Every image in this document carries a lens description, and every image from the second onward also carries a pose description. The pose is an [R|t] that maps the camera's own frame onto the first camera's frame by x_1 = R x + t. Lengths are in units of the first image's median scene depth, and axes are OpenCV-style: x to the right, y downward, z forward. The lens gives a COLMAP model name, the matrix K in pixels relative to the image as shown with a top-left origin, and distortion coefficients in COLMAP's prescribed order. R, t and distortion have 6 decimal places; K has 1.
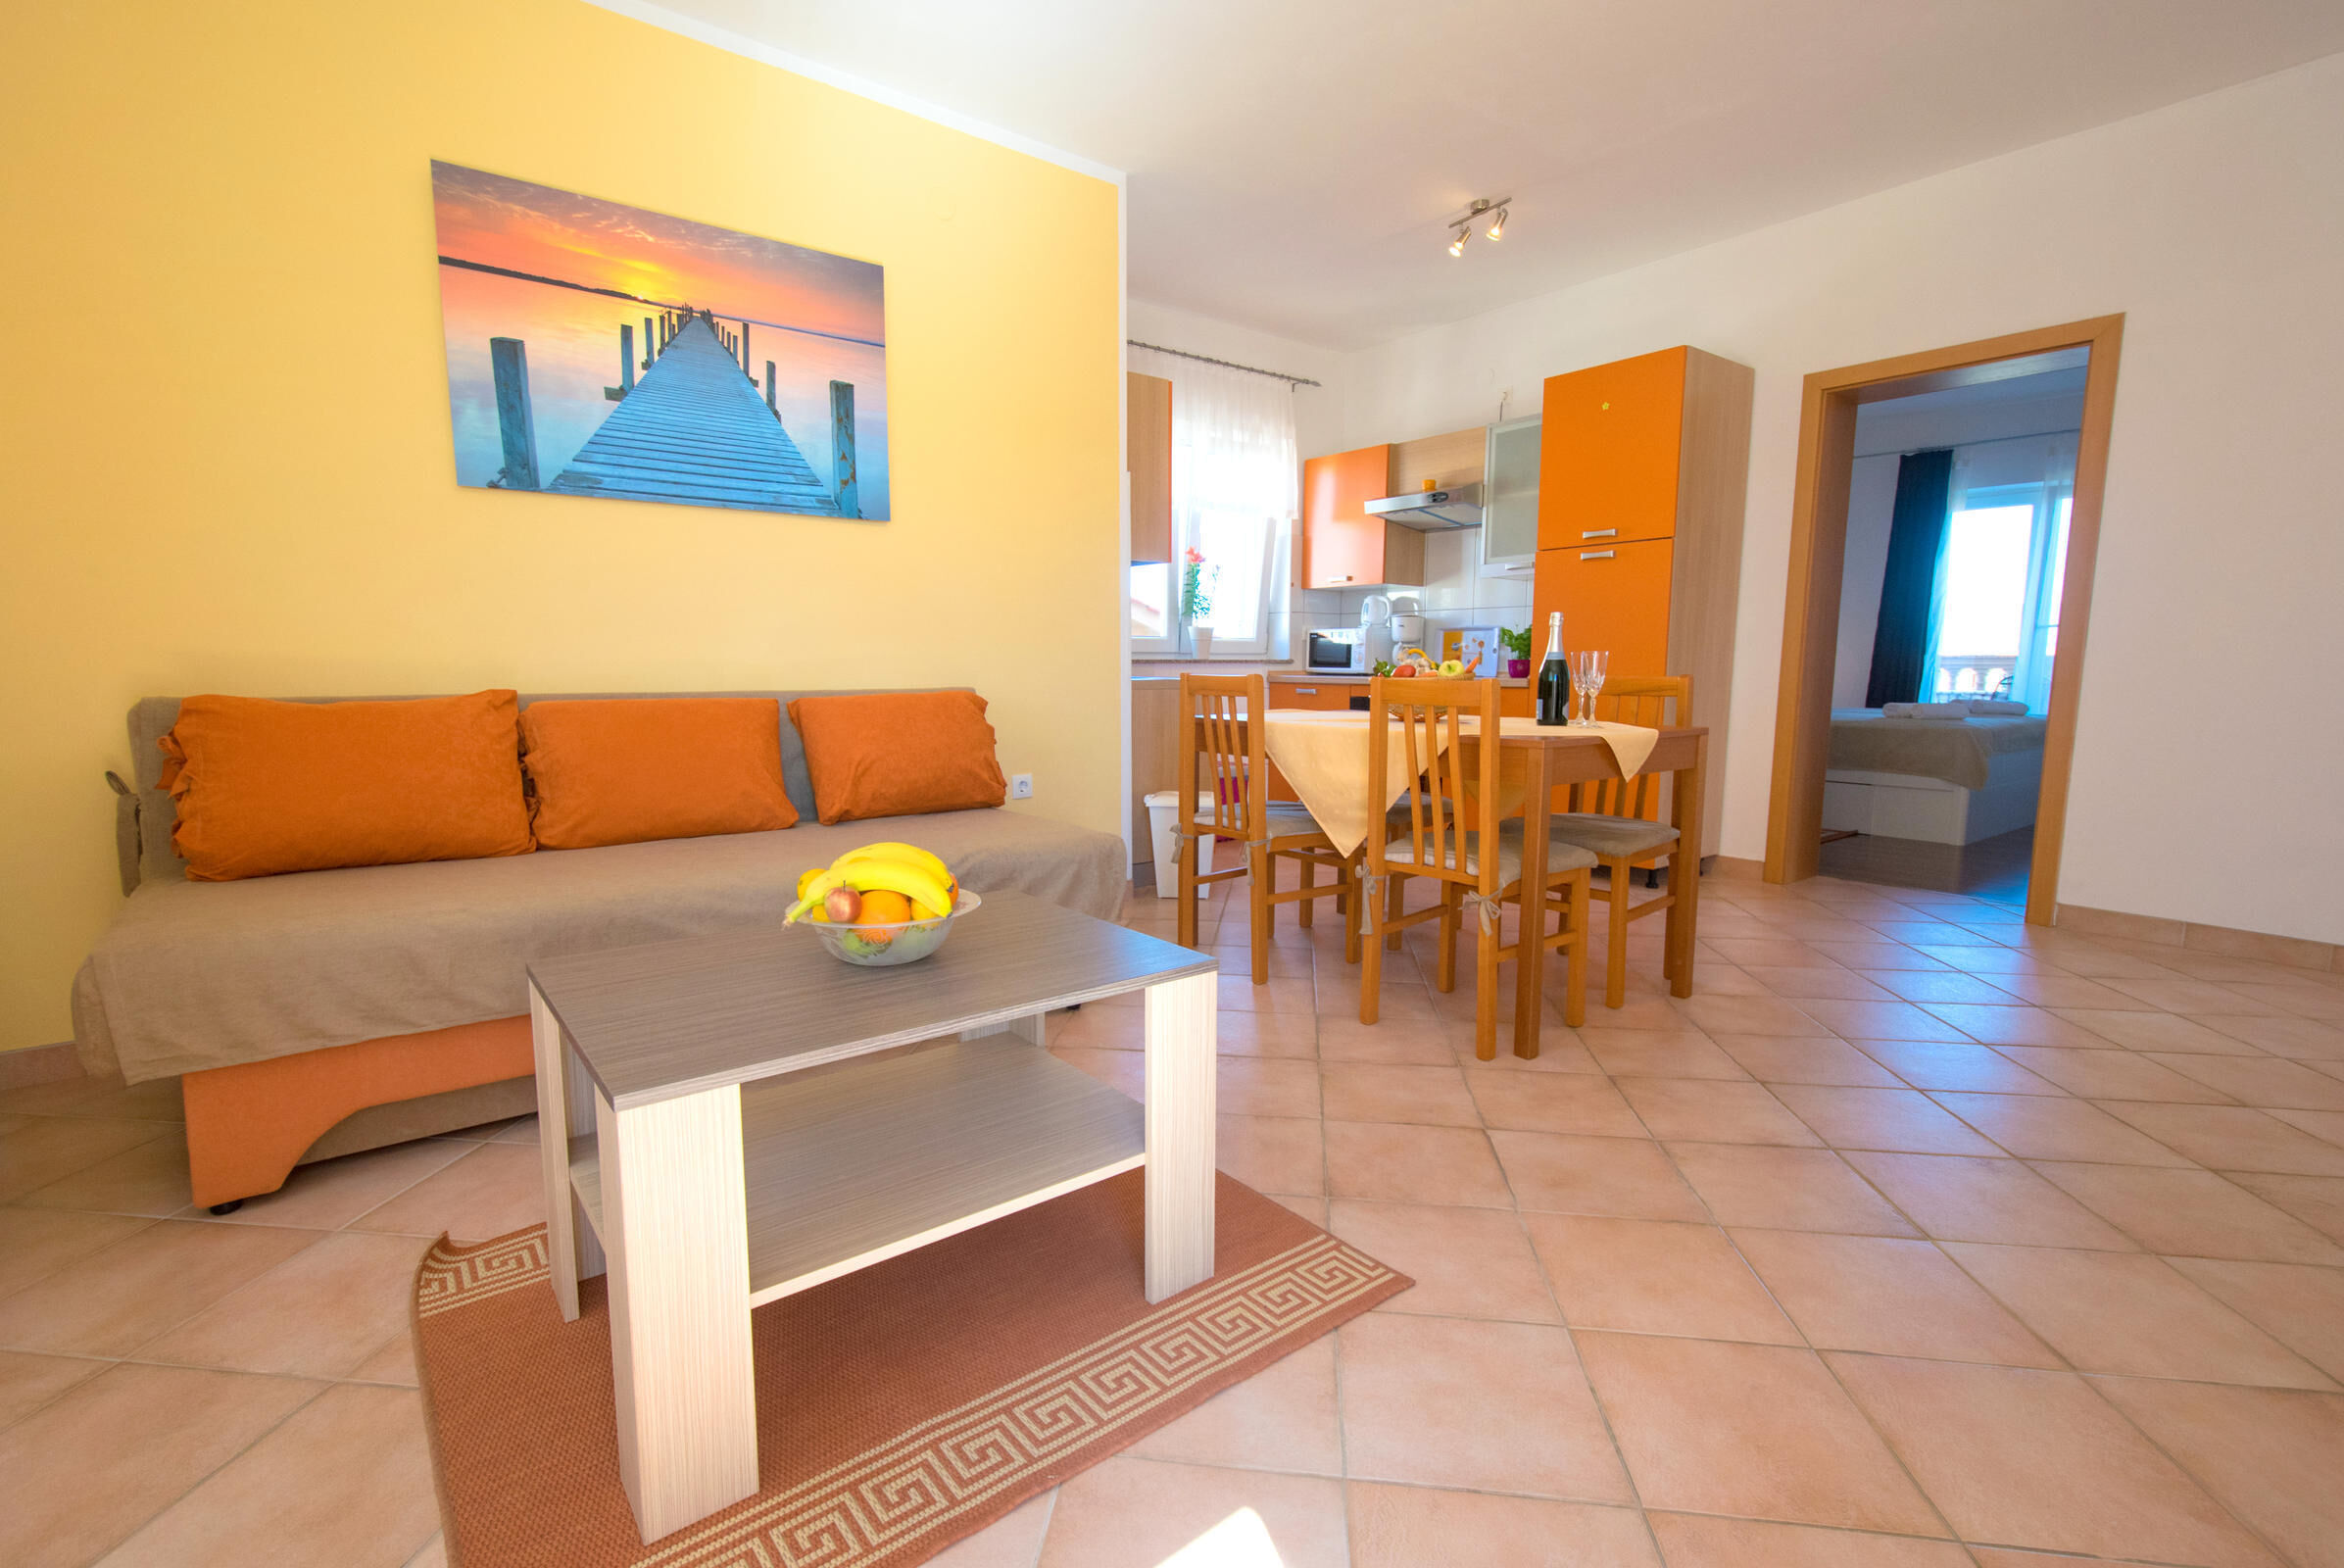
lens RADIAL K [[1050.4, 0, 1159.3], [0, 1050.4, 803.1], [0, 0, 1]] dist [0.001188, -0.000277]
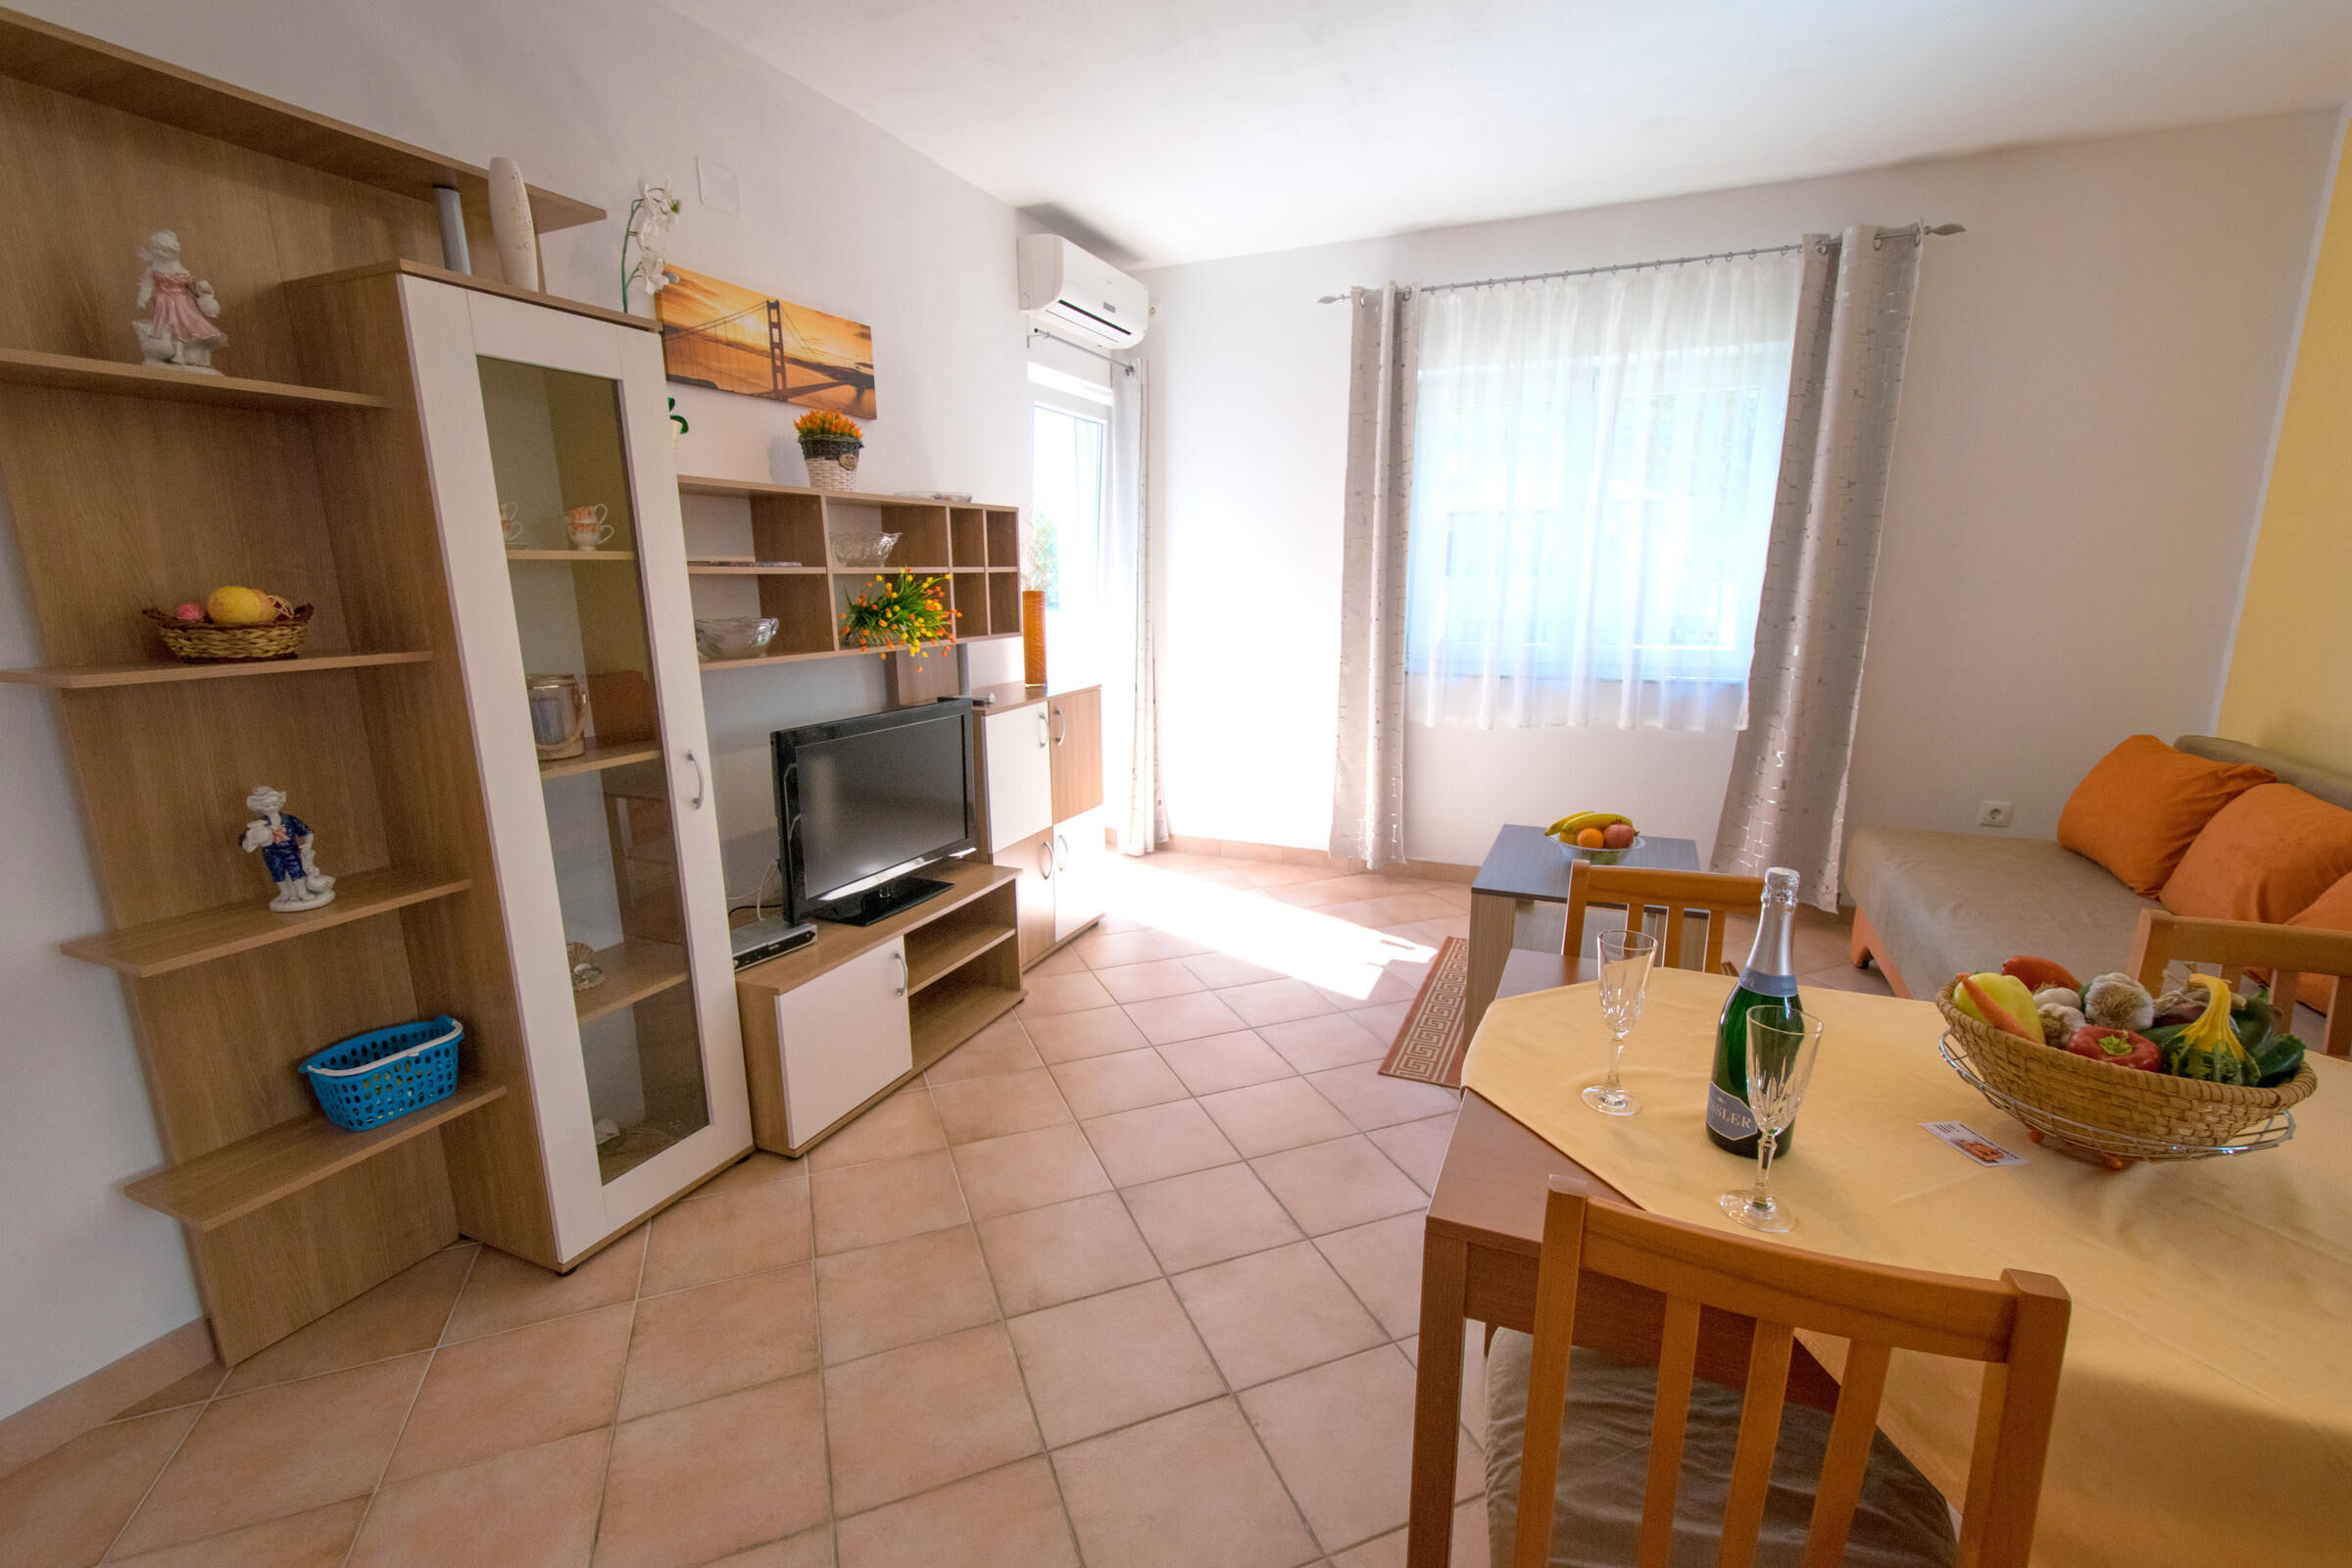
lens RADIAL K [[1023.5, 0, 1201.8], [0, 1023.5, 806.6], [0, 0, 1]] dist [0.003198, 0.000109]
pose [[-0.865637, 0.114445, -0.487417, 0.692506], [-0.063277, 0.940711, 0.333256, -0.295086], [0.496658, 0.319321, -0.807072, 1.114965]]
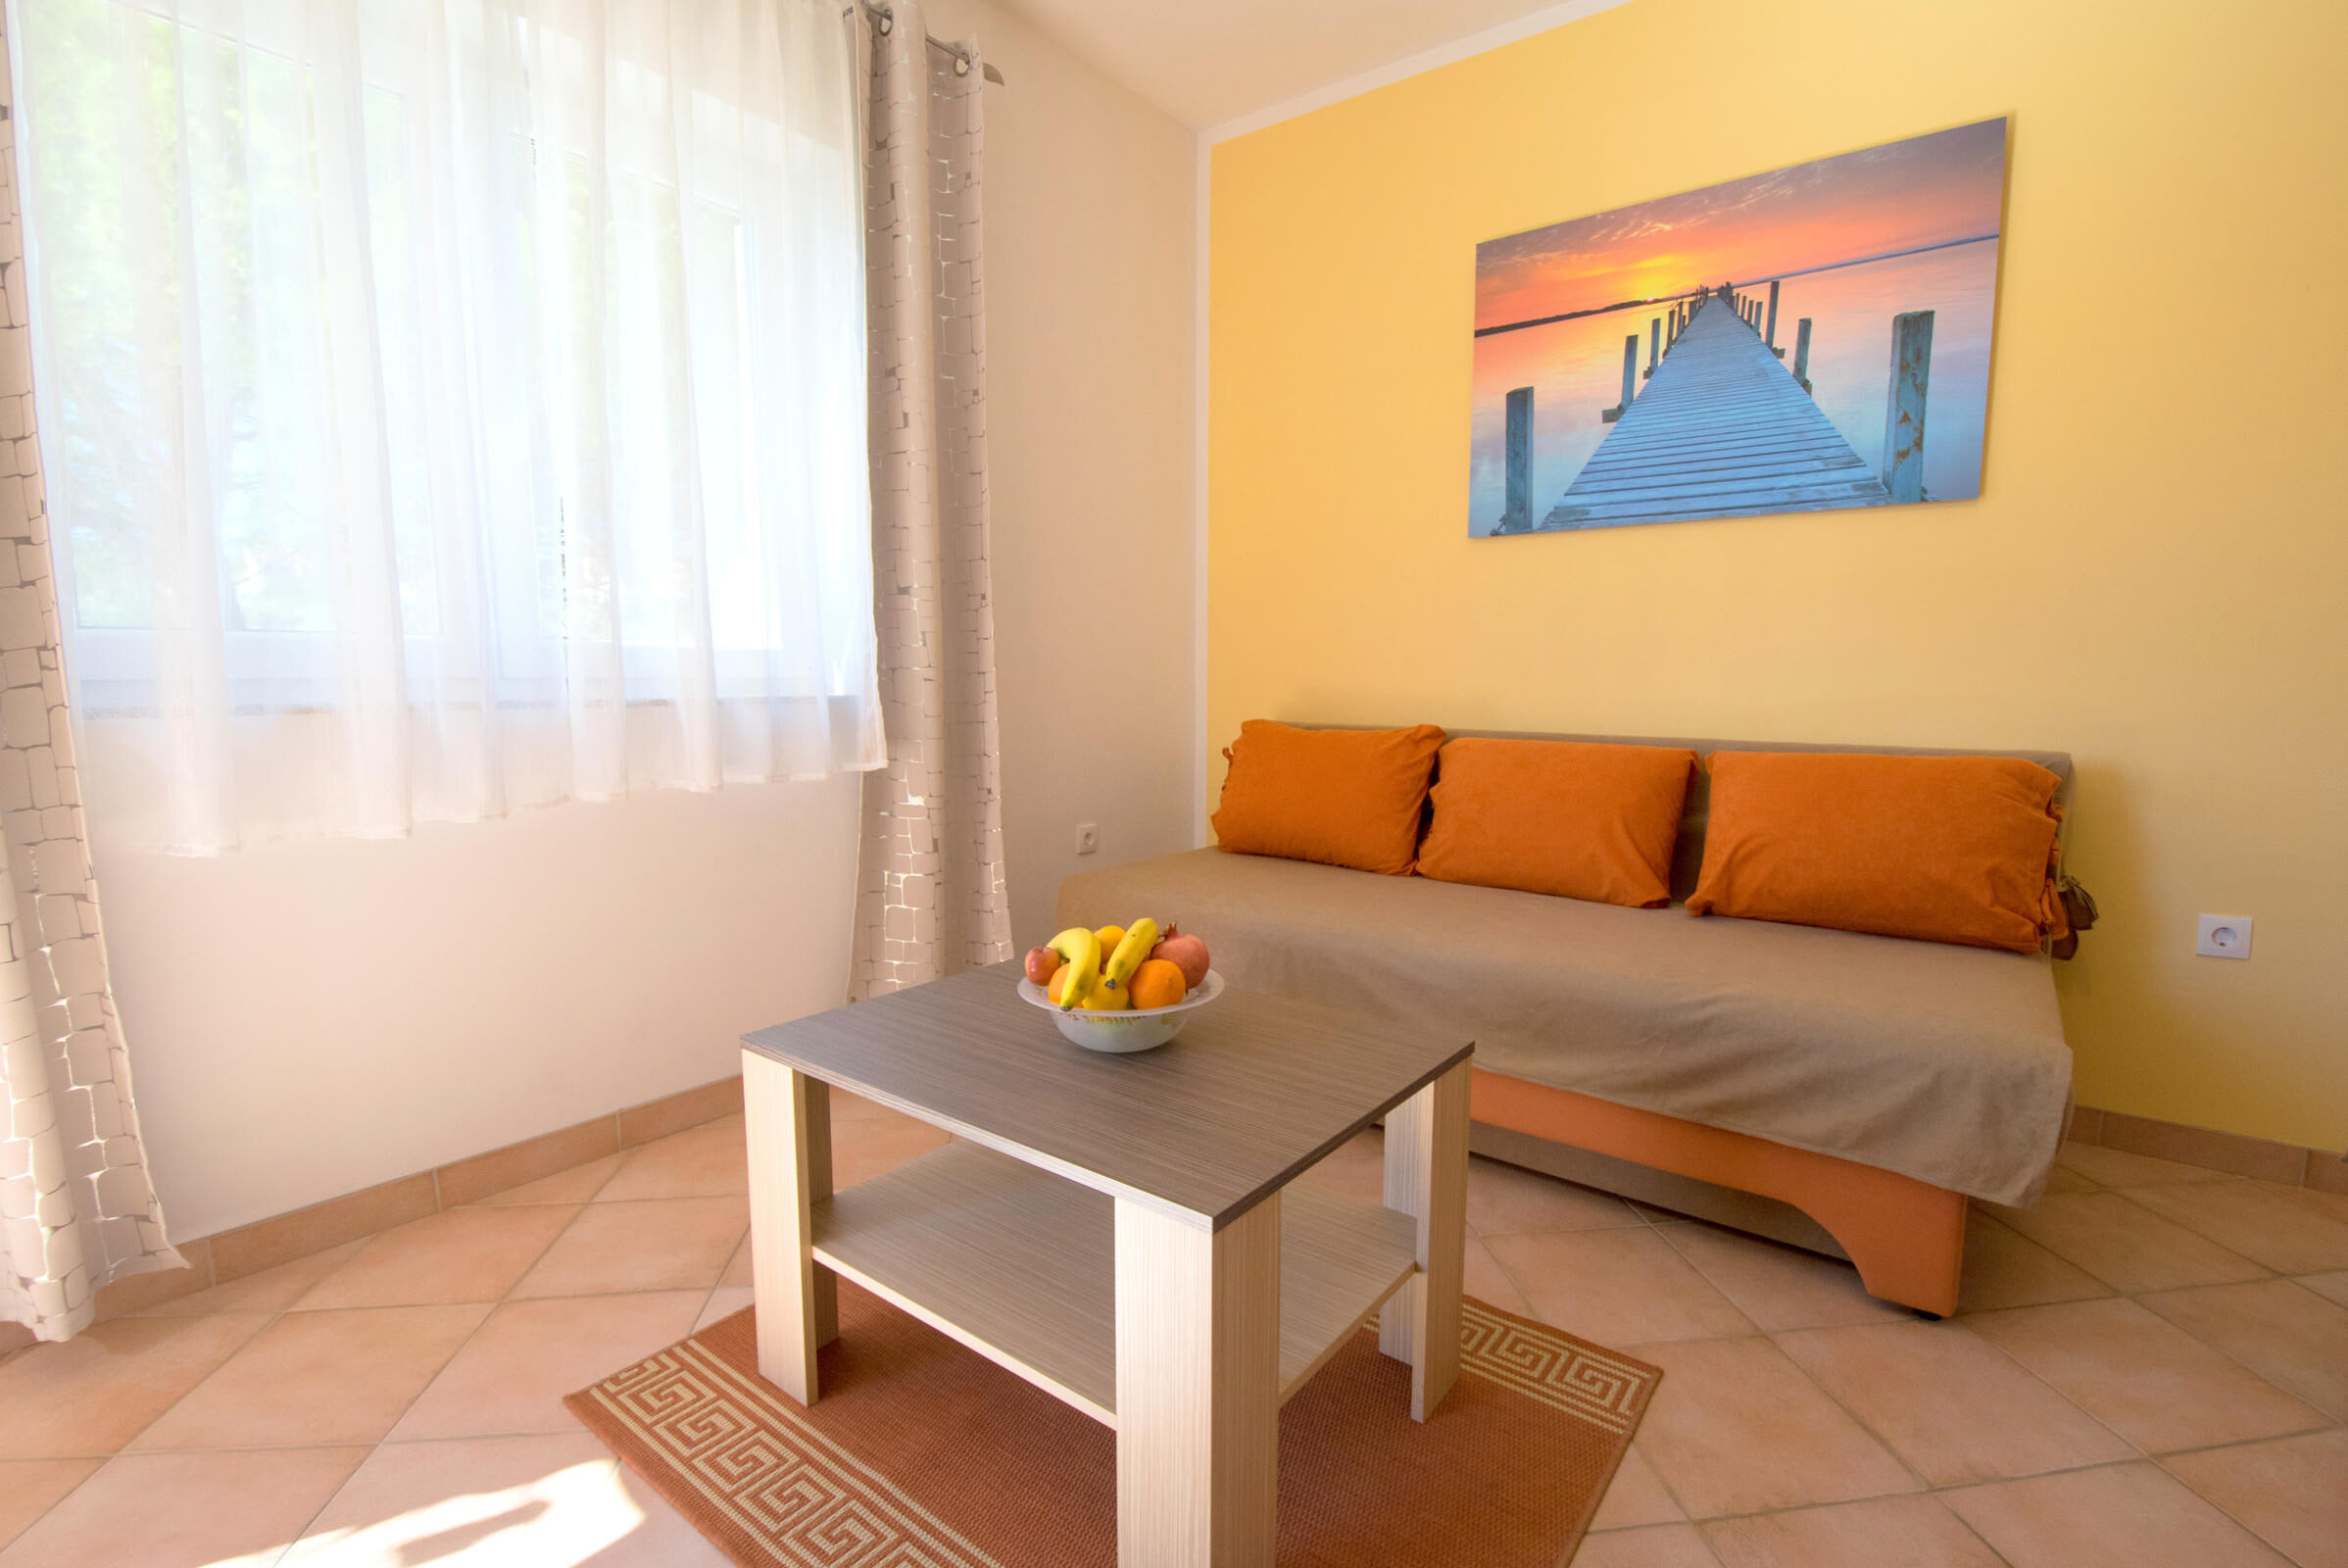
lens RADIAL K [[1054.3, 0, 1186.9], [0, 1054.3, 814.0], [0, 0, 1]] dist [0.011360, -0.023627]
pose [[0.258401, 0.128955, -0.957392, 0.309303], [-0.131410, 0.986530, 0.097412, -0.075731], [0.957058, 0.100639, 0.271866, 0.393108]]
